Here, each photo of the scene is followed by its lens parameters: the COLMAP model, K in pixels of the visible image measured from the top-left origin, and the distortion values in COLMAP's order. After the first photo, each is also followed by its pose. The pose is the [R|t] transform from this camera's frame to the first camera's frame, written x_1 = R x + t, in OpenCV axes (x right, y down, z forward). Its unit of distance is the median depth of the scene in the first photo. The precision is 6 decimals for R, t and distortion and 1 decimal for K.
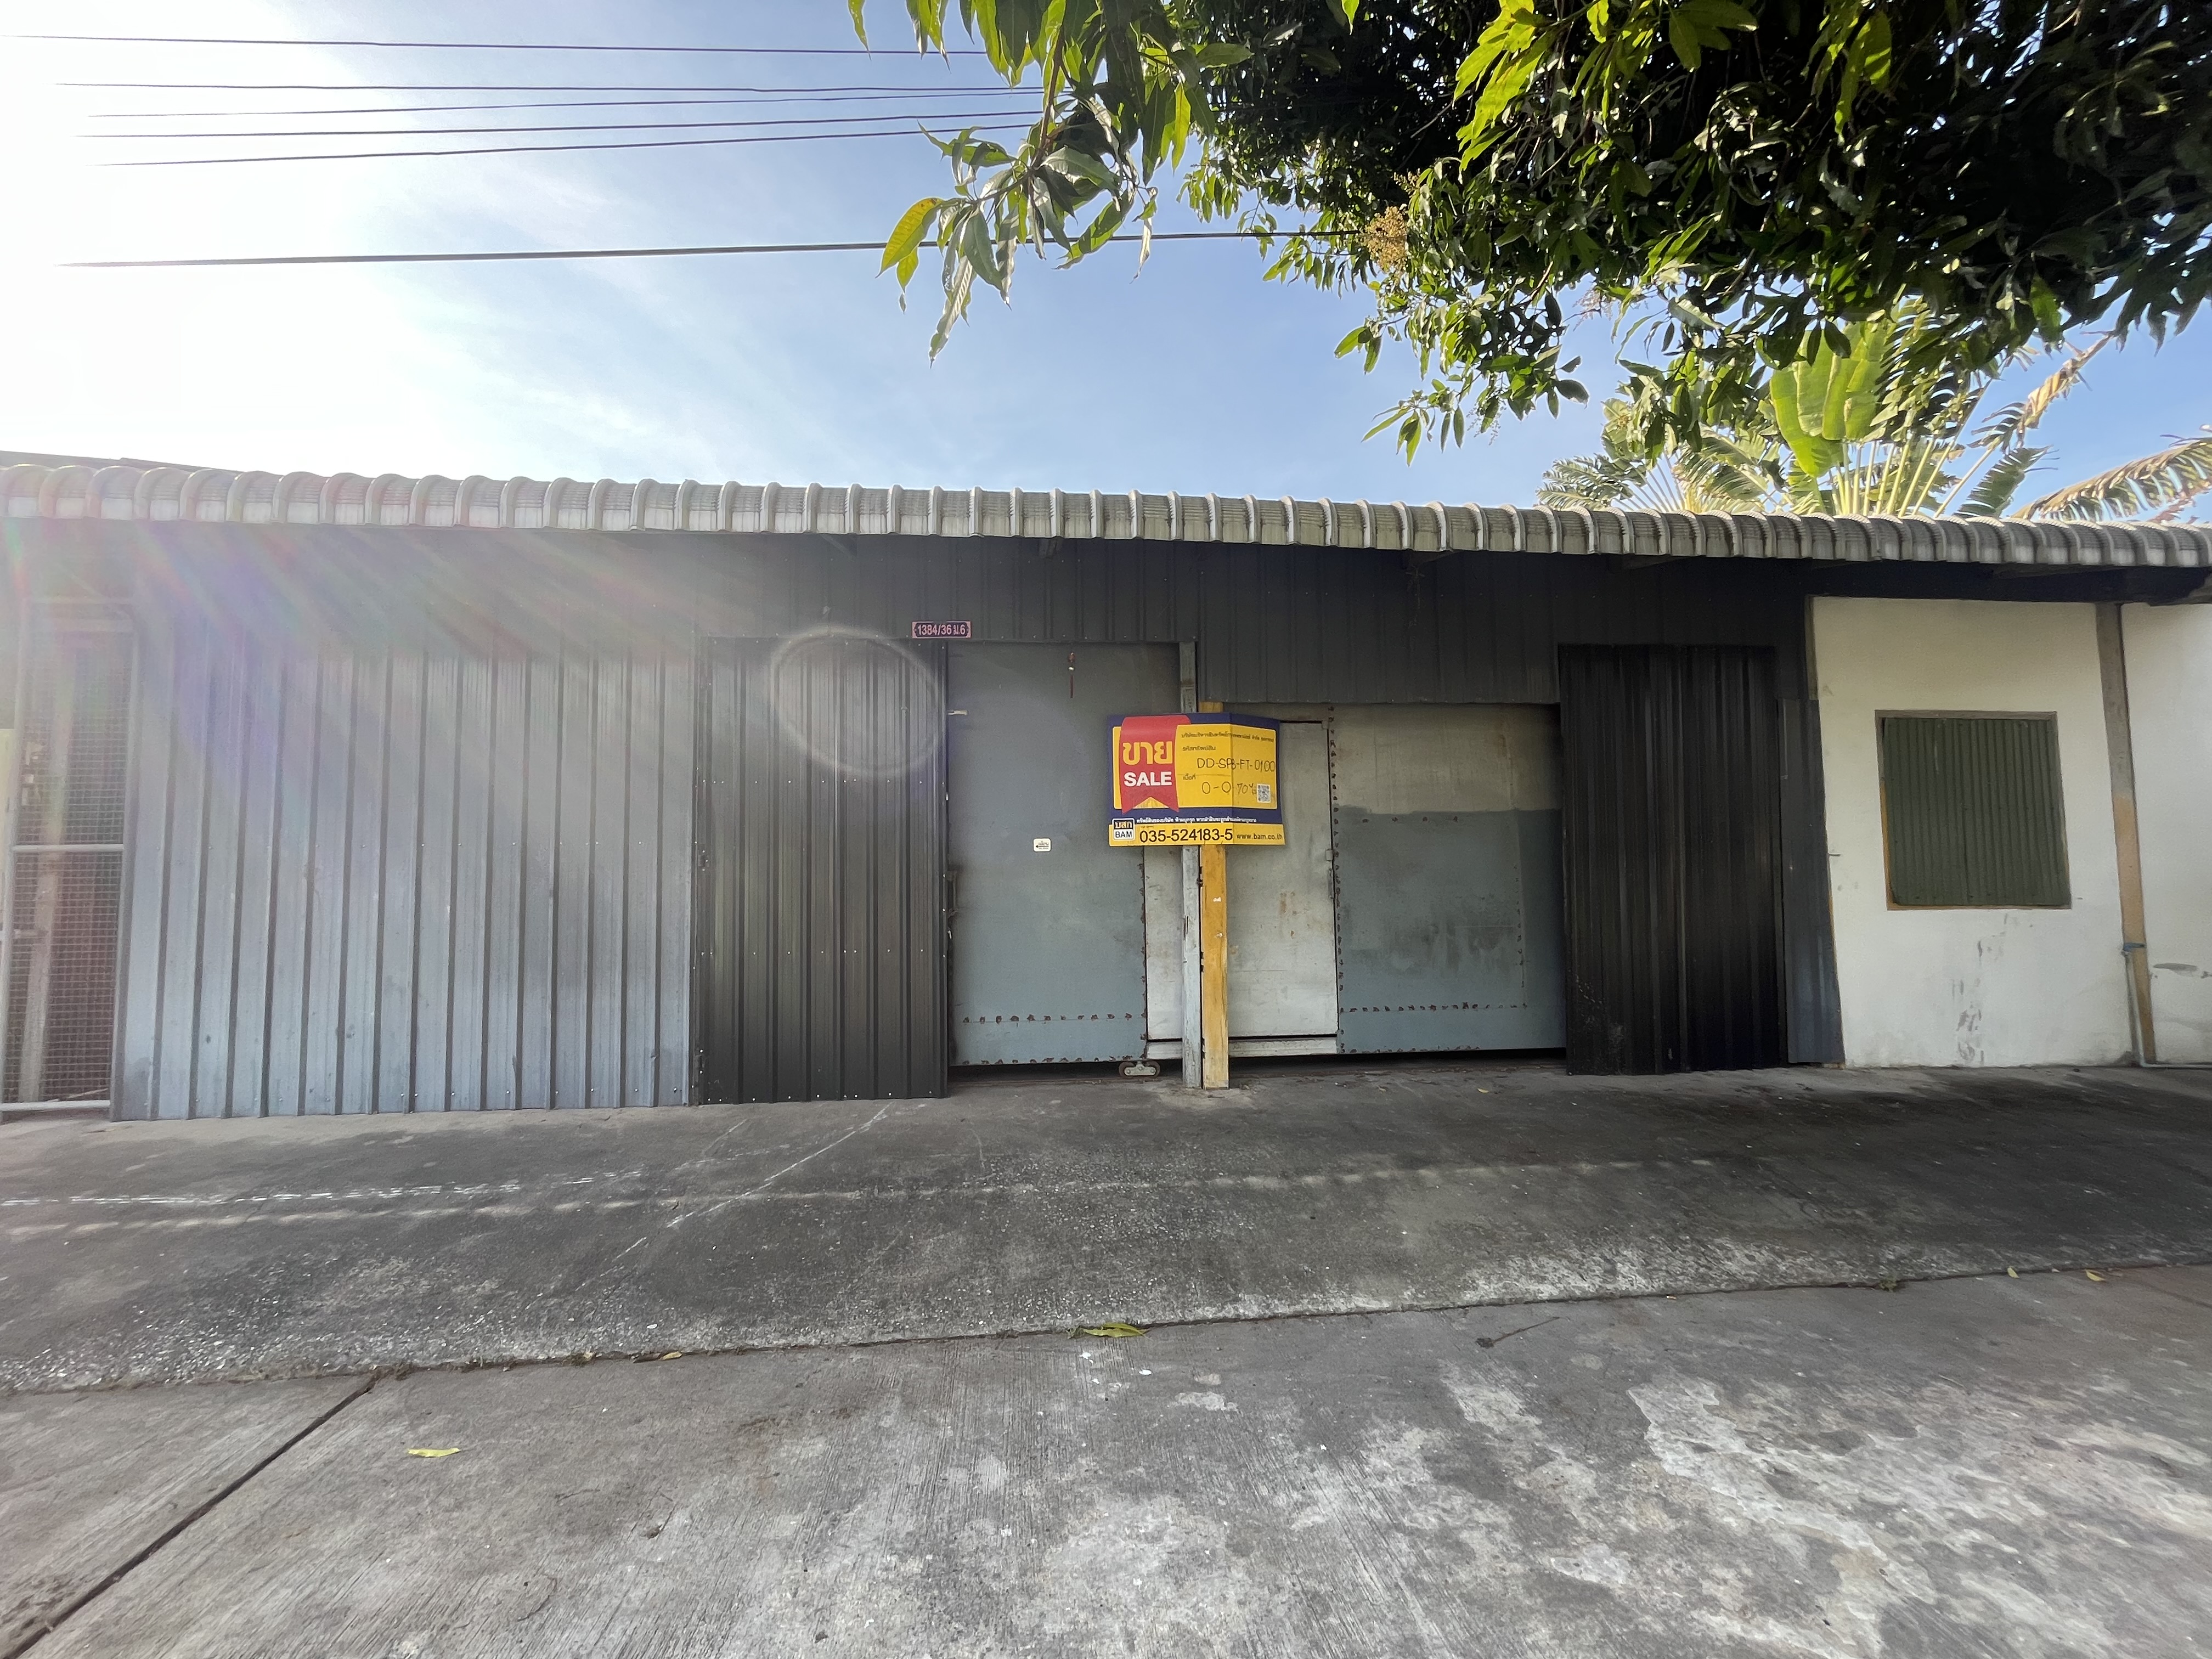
lens RADIAL K [[883.4, 0, 1099.3], [0, 883.4, 838.5], [0, 0, 1]] dist [-0.007942, -0.000024]
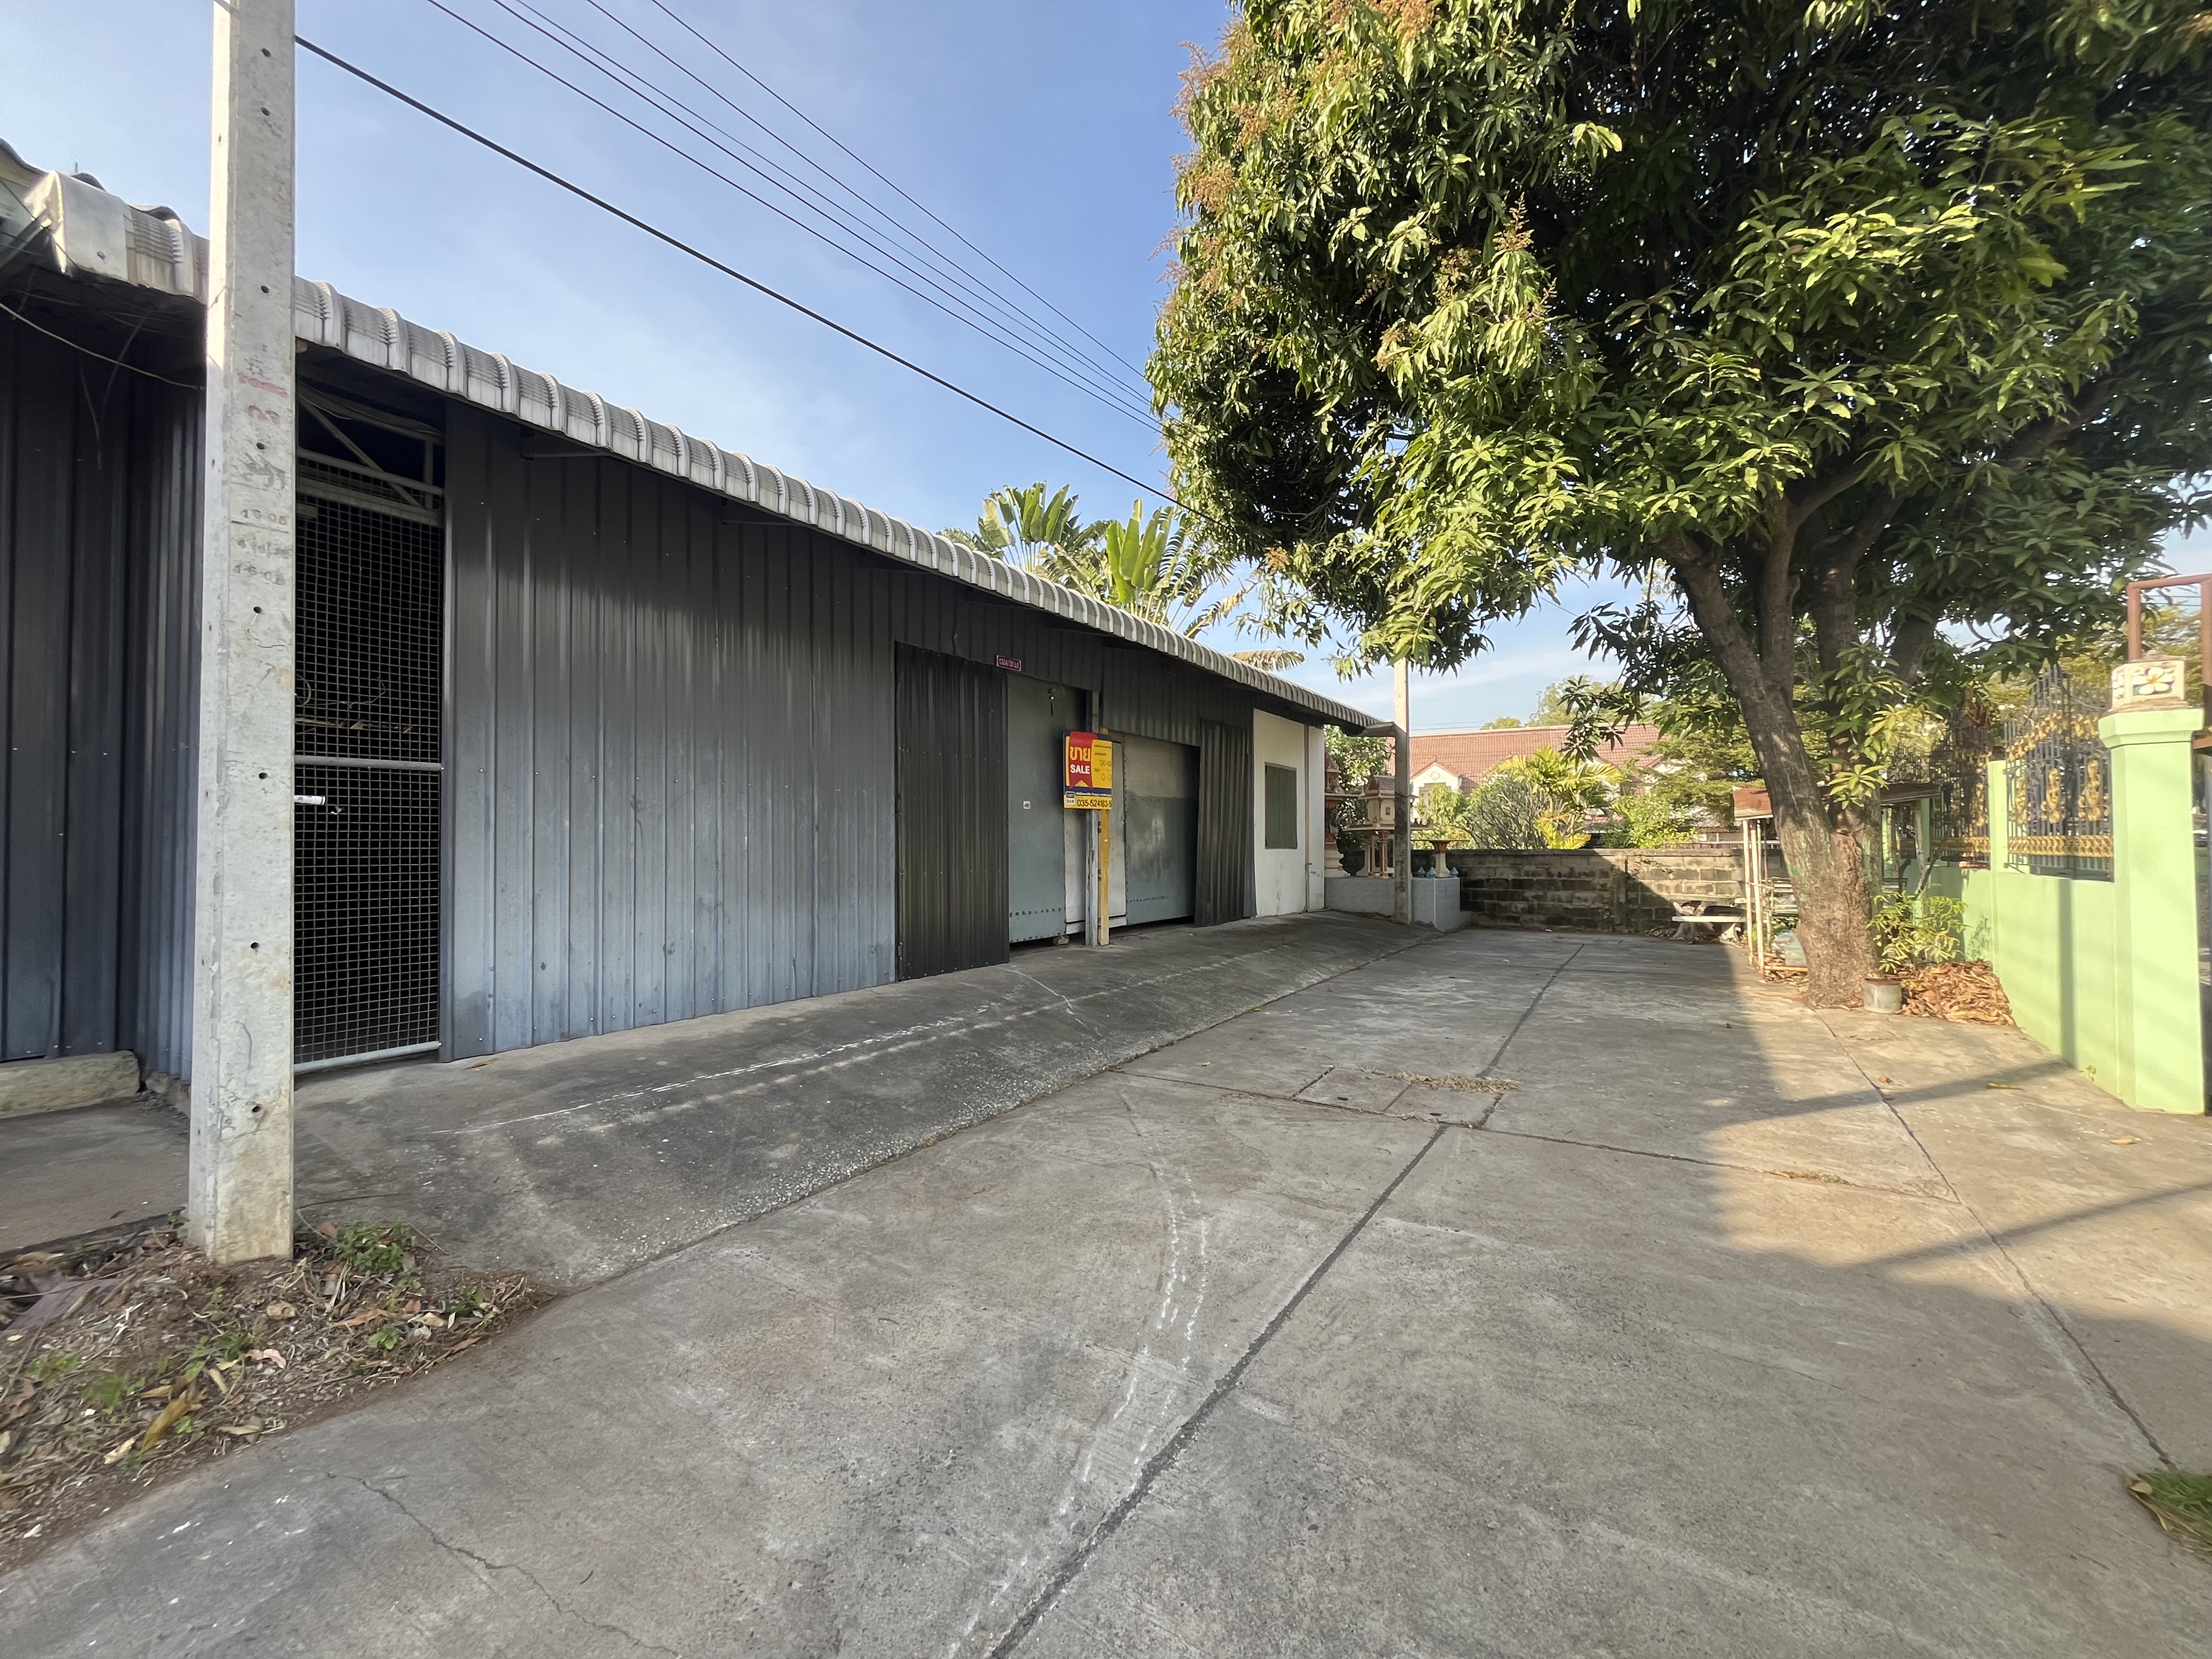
lens RADIAL K [[883.4, 0, 1099.3], [0, 883.4, 838.5], [0, 0, 1]] dist [-0.007942, -0.000024]
pose [[0.623131, 0.014832, 0.781977, -1.249745], [-0.053023, 0.998321, 0.023317, 0.024168], [-0.780318, -0.055993, 0.622871, -0.098249]]
